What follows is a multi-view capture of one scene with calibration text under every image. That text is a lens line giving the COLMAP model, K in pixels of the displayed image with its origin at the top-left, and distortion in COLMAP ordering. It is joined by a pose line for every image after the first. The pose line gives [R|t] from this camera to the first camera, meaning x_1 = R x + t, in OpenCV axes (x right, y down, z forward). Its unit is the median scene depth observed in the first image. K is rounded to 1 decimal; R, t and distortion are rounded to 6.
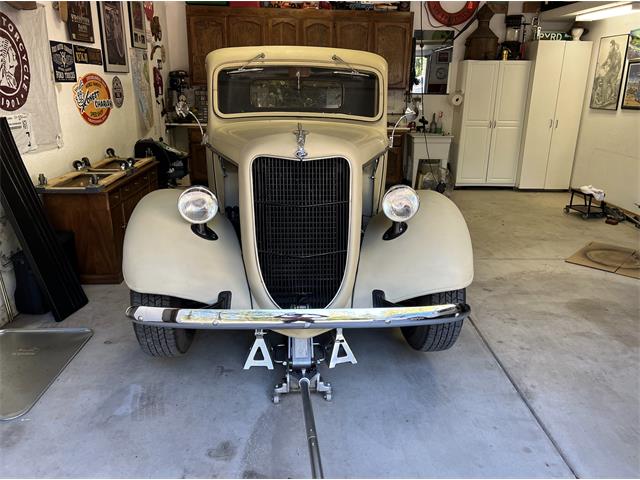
lens RADIAL K [[489.9, 0, 320.0], [0, 489.9, 240.0], [0, 0, 1]] dist [0.059439, -0.048640]
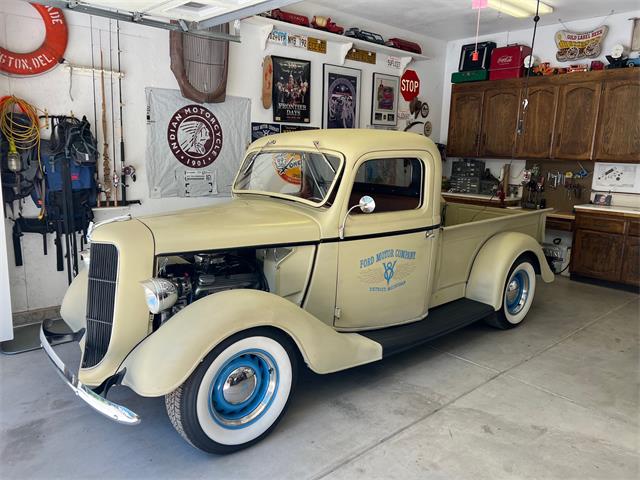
lens RADIAL K [[489.9, 0, 320.0], [0, 489.9, 240.0], [0, 0, 1]] dist [0.059439, -0.048640]
pose [[0.642496, 0.138063, -0.753749, 0.706155], [-0.246286, 0.968652, -0.032508, -0.083563], [0.725633, 0.206524, 0.656357, 0.307583]]
